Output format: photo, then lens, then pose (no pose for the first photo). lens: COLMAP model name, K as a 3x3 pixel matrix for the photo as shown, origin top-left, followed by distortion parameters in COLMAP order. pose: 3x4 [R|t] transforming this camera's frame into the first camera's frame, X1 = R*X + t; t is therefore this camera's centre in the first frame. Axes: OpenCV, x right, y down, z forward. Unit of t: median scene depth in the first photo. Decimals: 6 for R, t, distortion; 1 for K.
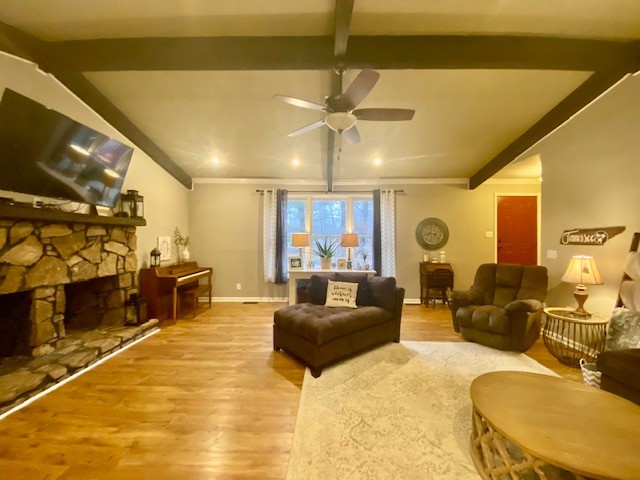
lens RADIAL K [[256.9, 0, 320.2], [0, 256.9, 238.3], [0, 0, 1]] dist [0.029472, -0.025472]
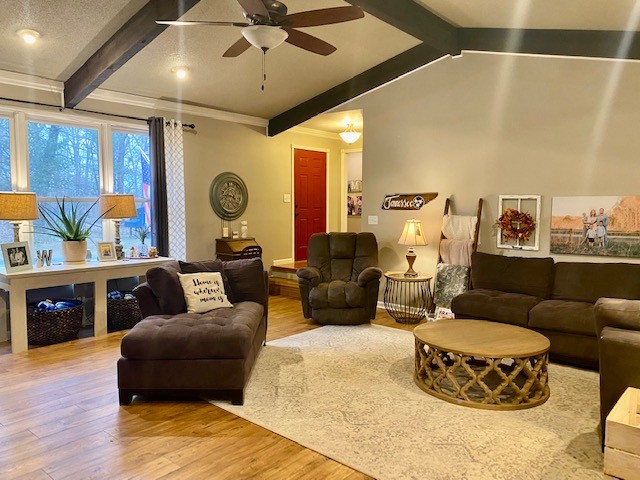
lens RADIAL K [[476.7, 0, 319.5], [0, 476.7, 237.6], [0, 0, 1]] dist [0.100043, -0.168678]
pose [[0.637259, -0.057841, 0.768476, -0.706285], [-0.002073, 0.997047, 0.076763, -0.010621], [-0.770647, -0.050511, 0.635257, 0.028184]]
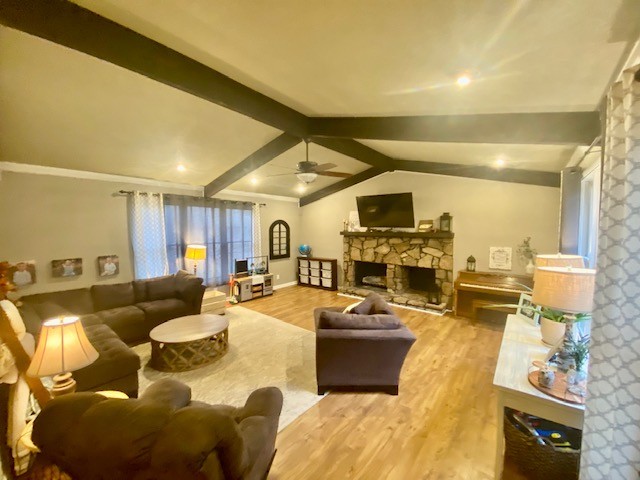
lens RADIAL K [[256.9, 0, 320.2], [0, 256.9, 238.3], [0, 0, 1]] dist [0.029472, -0.025472]
pose [[-0.618344, 0.031201, -0.785288, 1.011060], [-0.002315, 0.999135, 0.041520, -0.125092], [0.785904, 0.027491, -0.617737, 1.649858]]
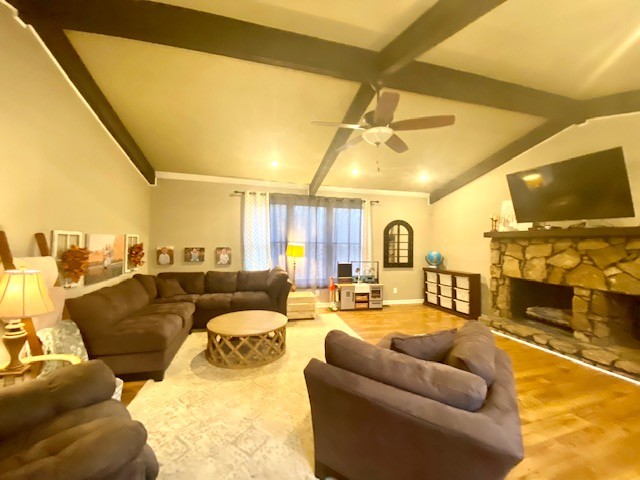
lens RADIAL K [[256.9, 0, 320.2], [0, 256.9, 238.3], [0, 0, 1]] dist [0.029472, -0.025472]
pose [[-0.962253, -0.024871, -0.271019, 0.477187], [-0.020174, 0.999594, -0.020104, -0.006628], [0.271409, -0.013878, -0.962364, 1.604909]]
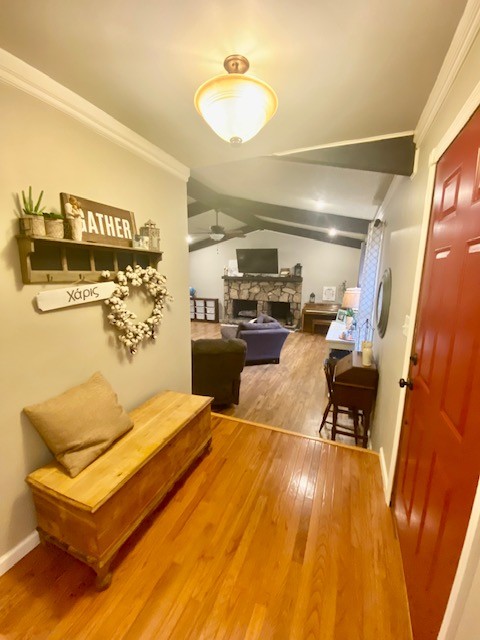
lens RADIAL K [[256.9, 0, 240.0], [0, 256.9, 320.0], [0, 0, 1]] dist [0.029472, -0.025472]
pose [[-0.372901, 0.154127, -0.914981, 1.761442], [-0.014729, 0.985000, 0.171924, -0.108214], [0.927754, 0.077588, -0.365037, 1.673471]]
